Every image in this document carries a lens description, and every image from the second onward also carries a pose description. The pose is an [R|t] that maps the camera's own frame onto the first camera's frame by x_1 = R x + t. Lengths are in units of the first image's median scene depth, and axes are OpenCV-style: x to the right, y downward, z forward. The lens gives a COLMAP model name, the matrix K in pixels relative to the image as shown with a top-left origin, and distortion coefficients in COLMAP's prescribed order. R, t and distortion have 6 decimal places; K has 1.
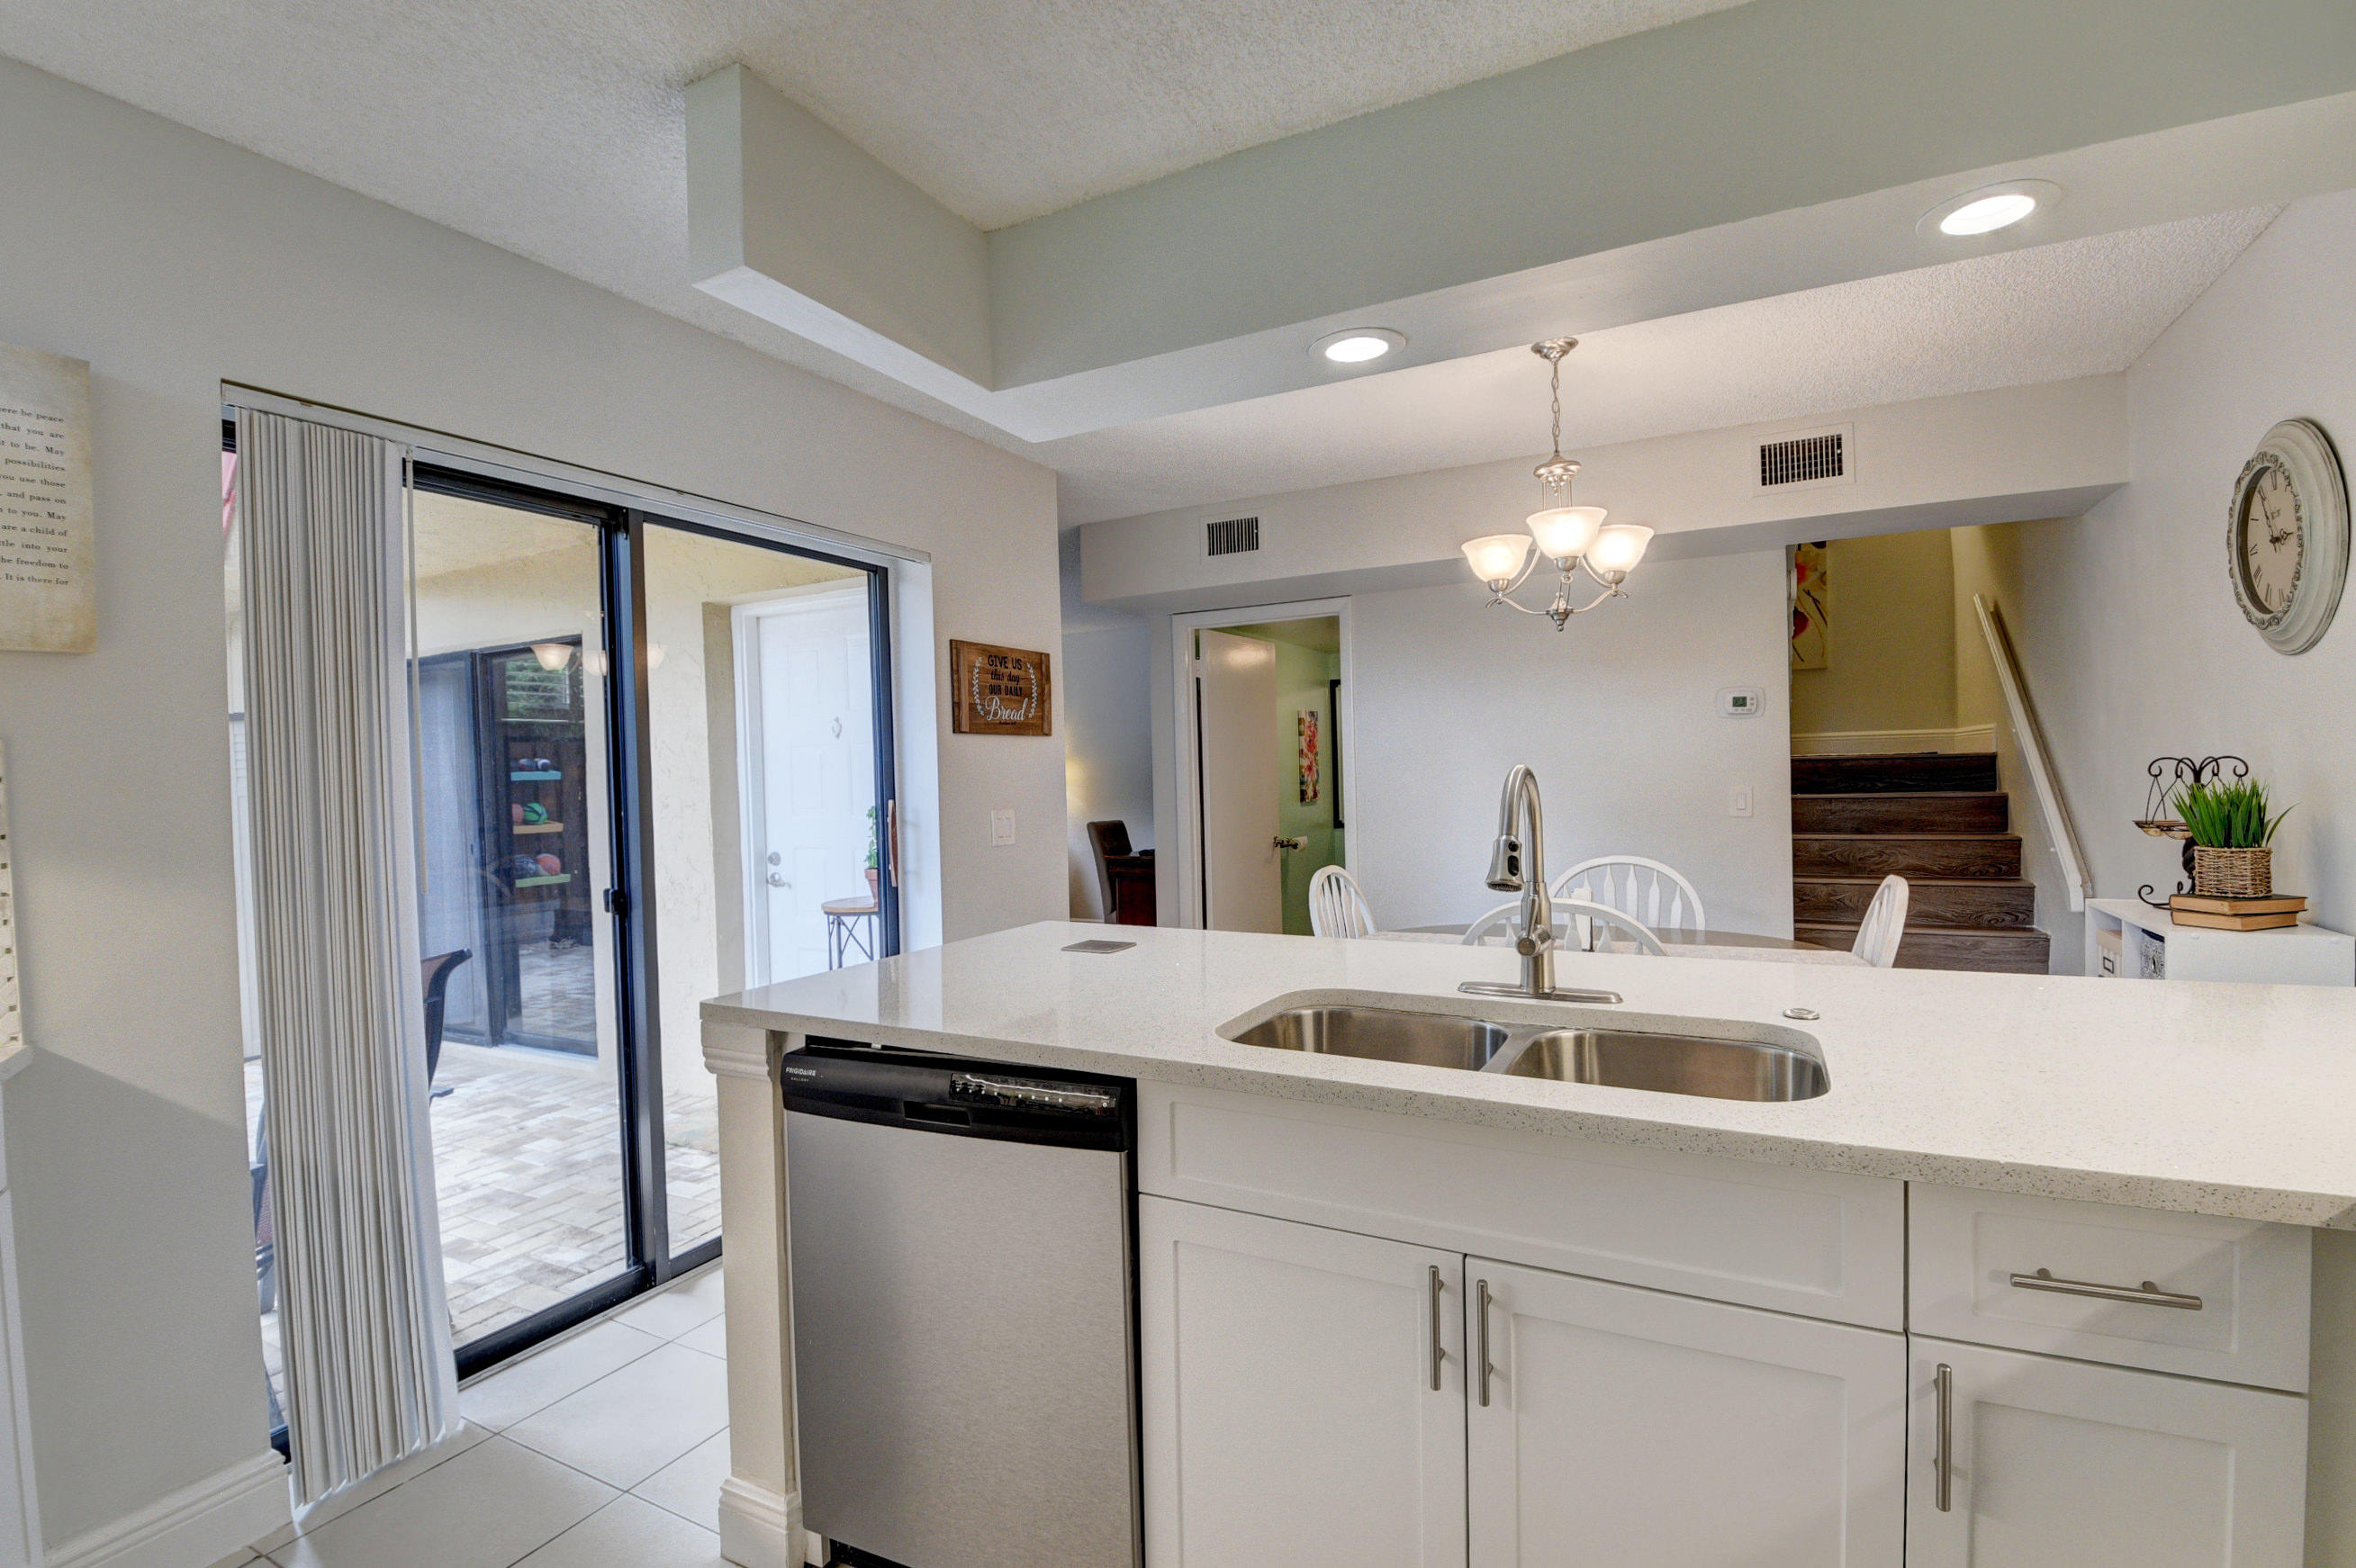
lens RADIAL K [[1039.1, 0, 1180.5], [0, 1039.1, 781.0], [0, 0, 1]] dist [0.015539, -0.024537]
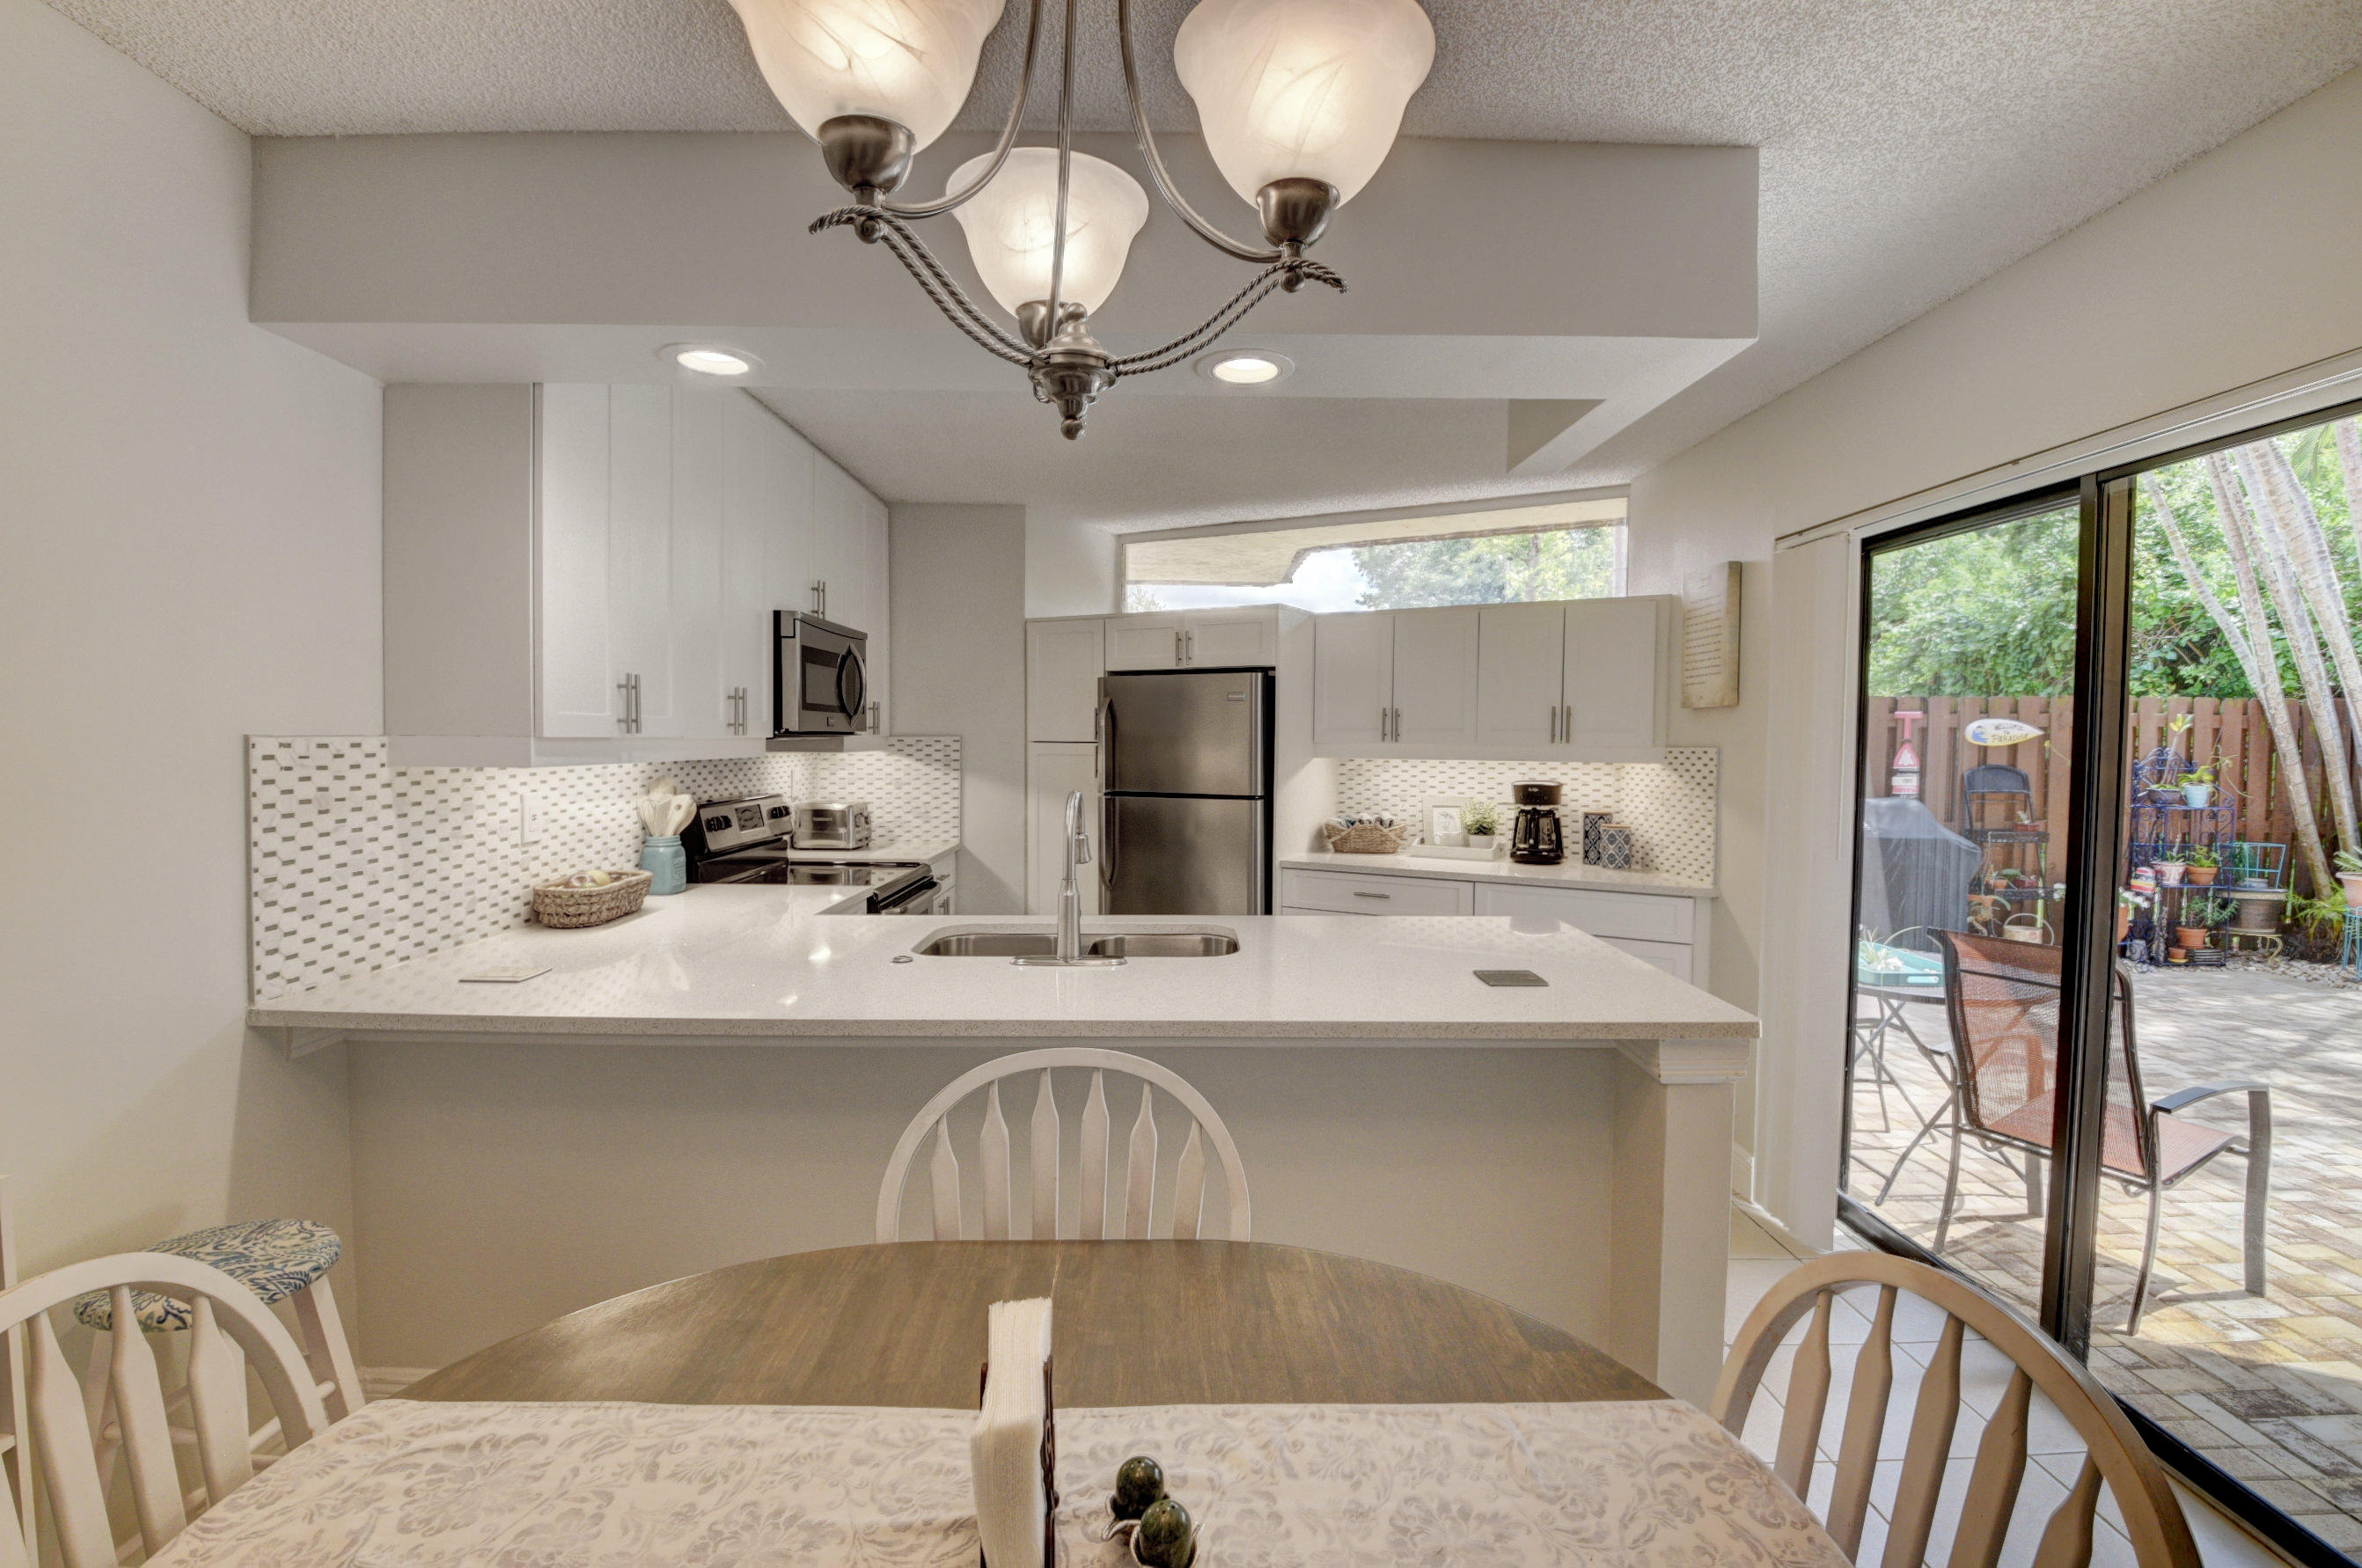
lens RADIAL K [[1041.7, 0, 1183.5], [0, 1041.7, 781.0], [0, 0, 1]] dist [0.015539, -0.024537]
pose [[-0.880029, 0.039068, -0.473311, 0.408053], [0.009866, 0.997899, 0.064026, -0.055975], [0.474818, 0.051675, -0.878566, 1.076458]]
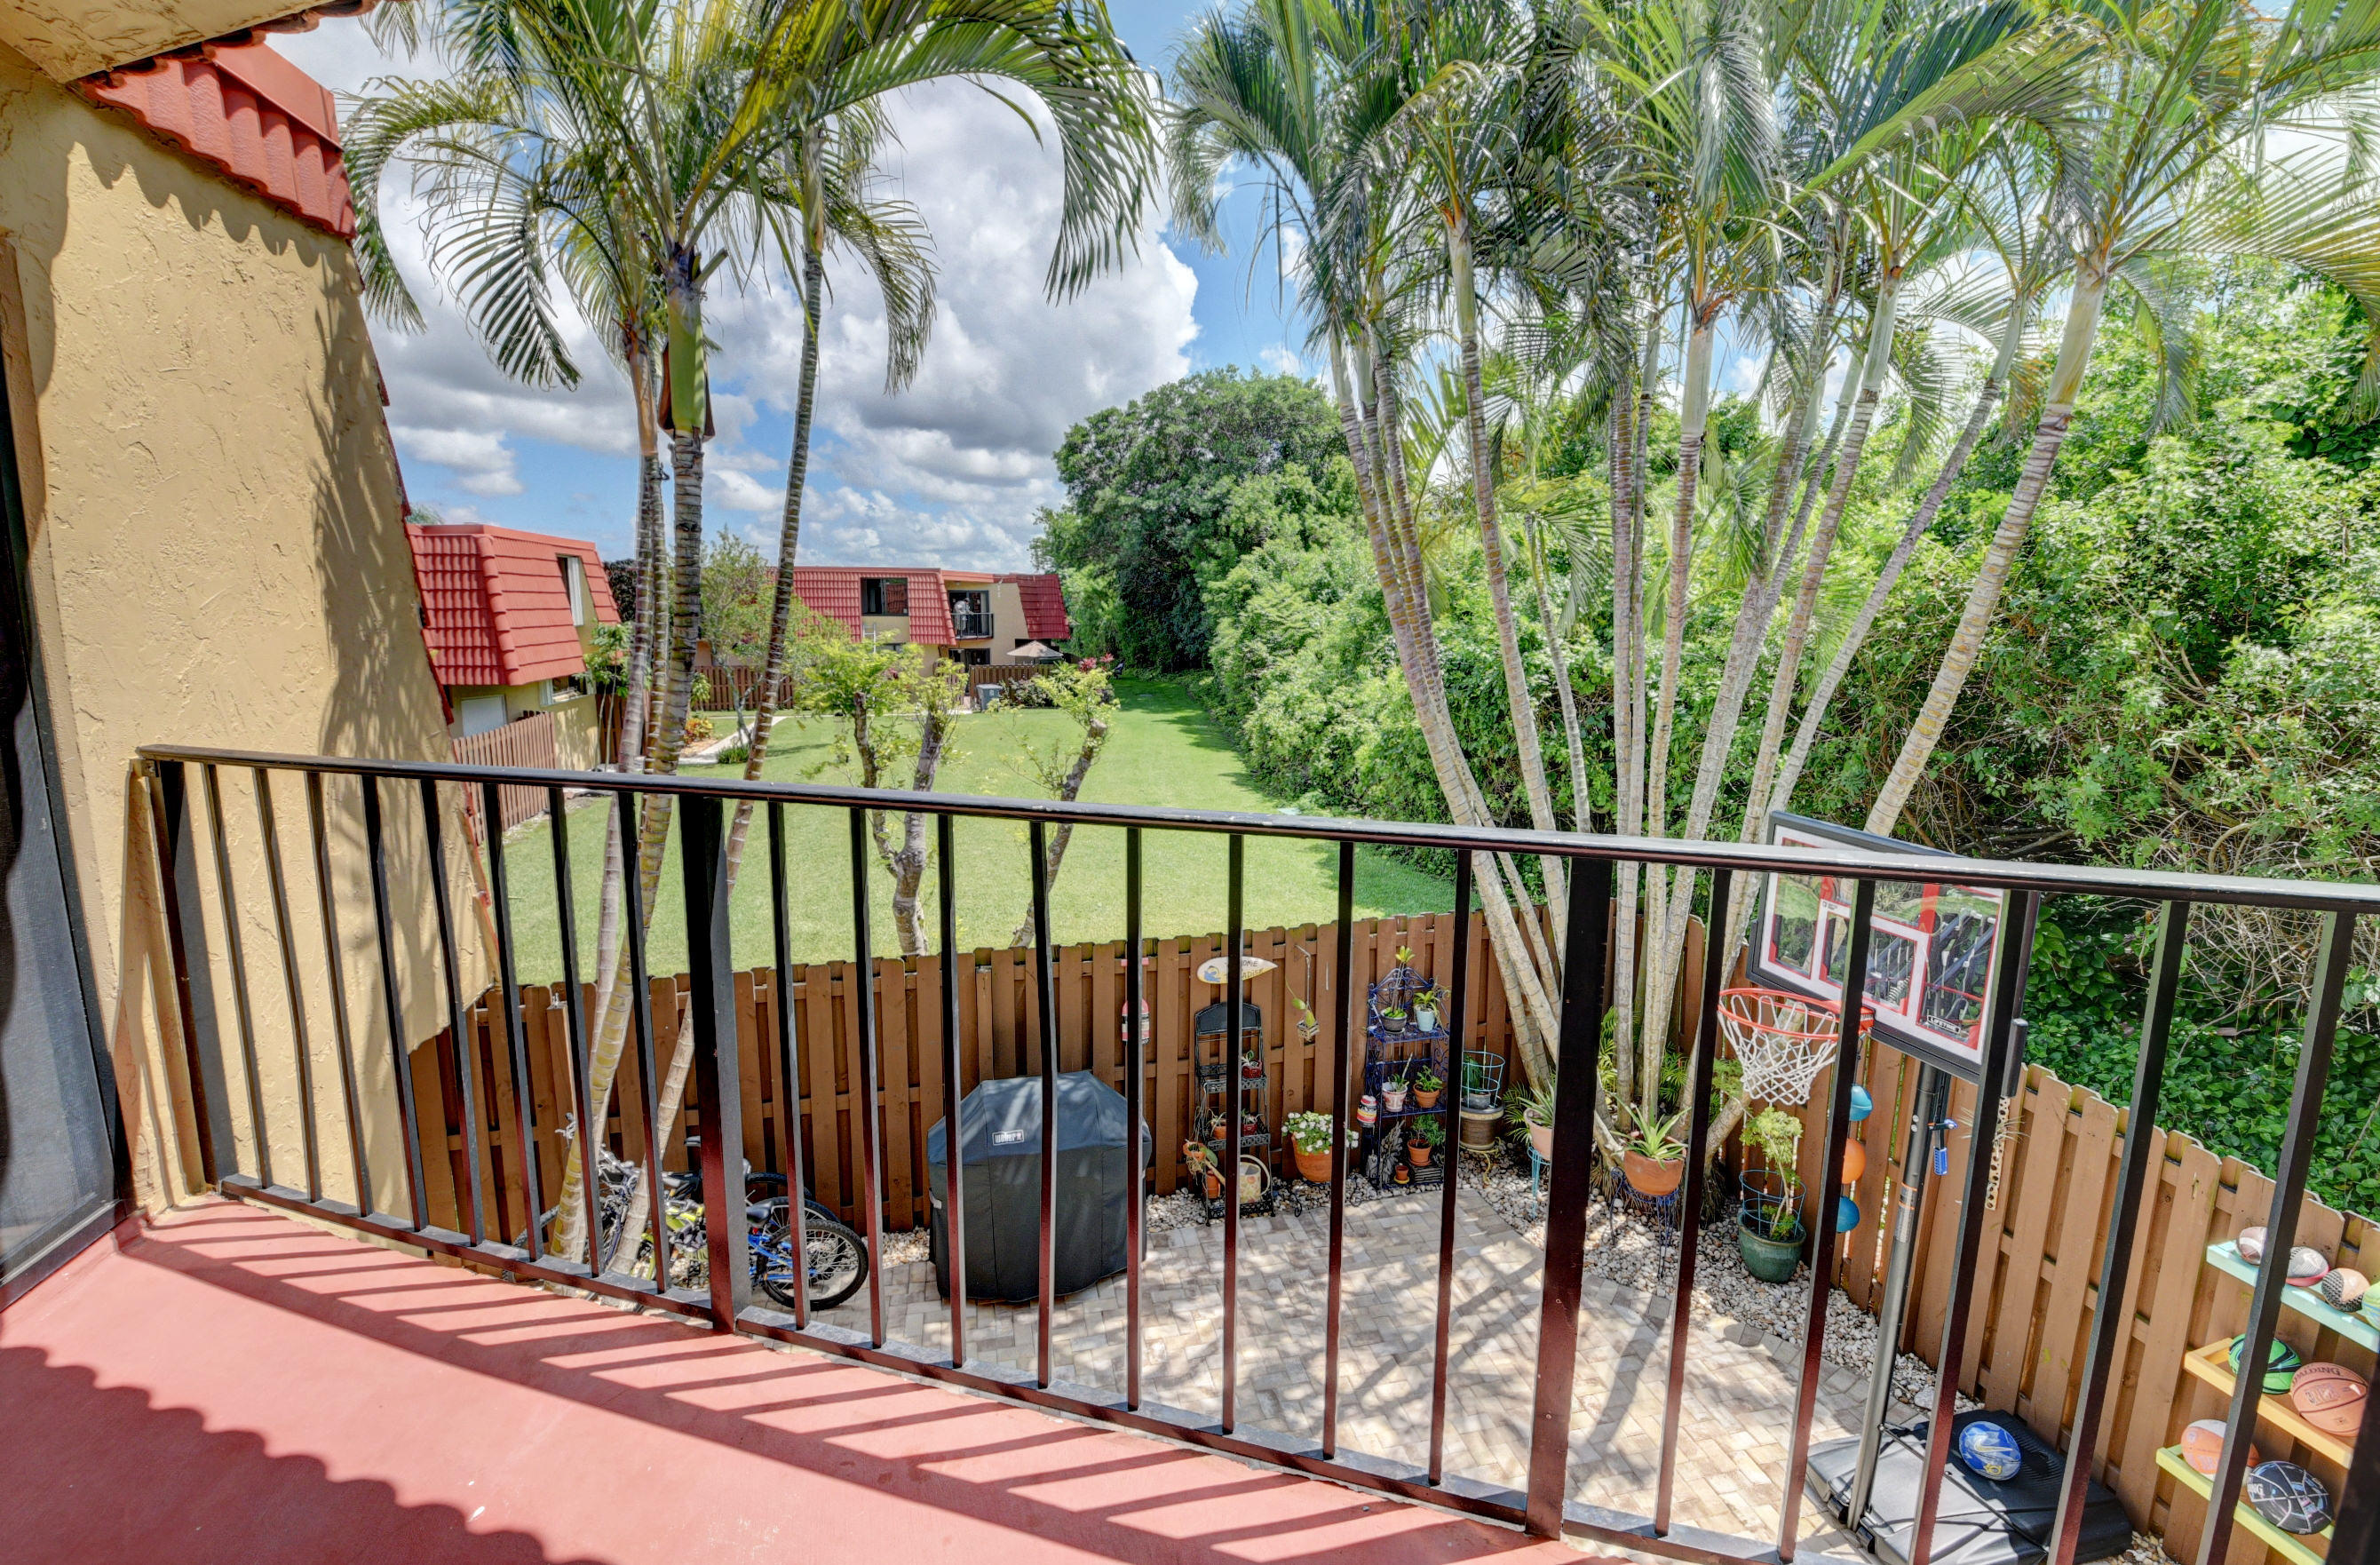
lens RADIAL K [[1055.7, 0, 1192.9], [0, 1055.7, 776.5], [0, 0, 1]] dist [0.003210, -0.018172]
pose [[-0.759484, 0.126975, -0.638013, -0.709441], [0.009067, 0.982737, 0.184787, -0.756729], [0.650462, 0.134558, -0.747524, 1.449288]]
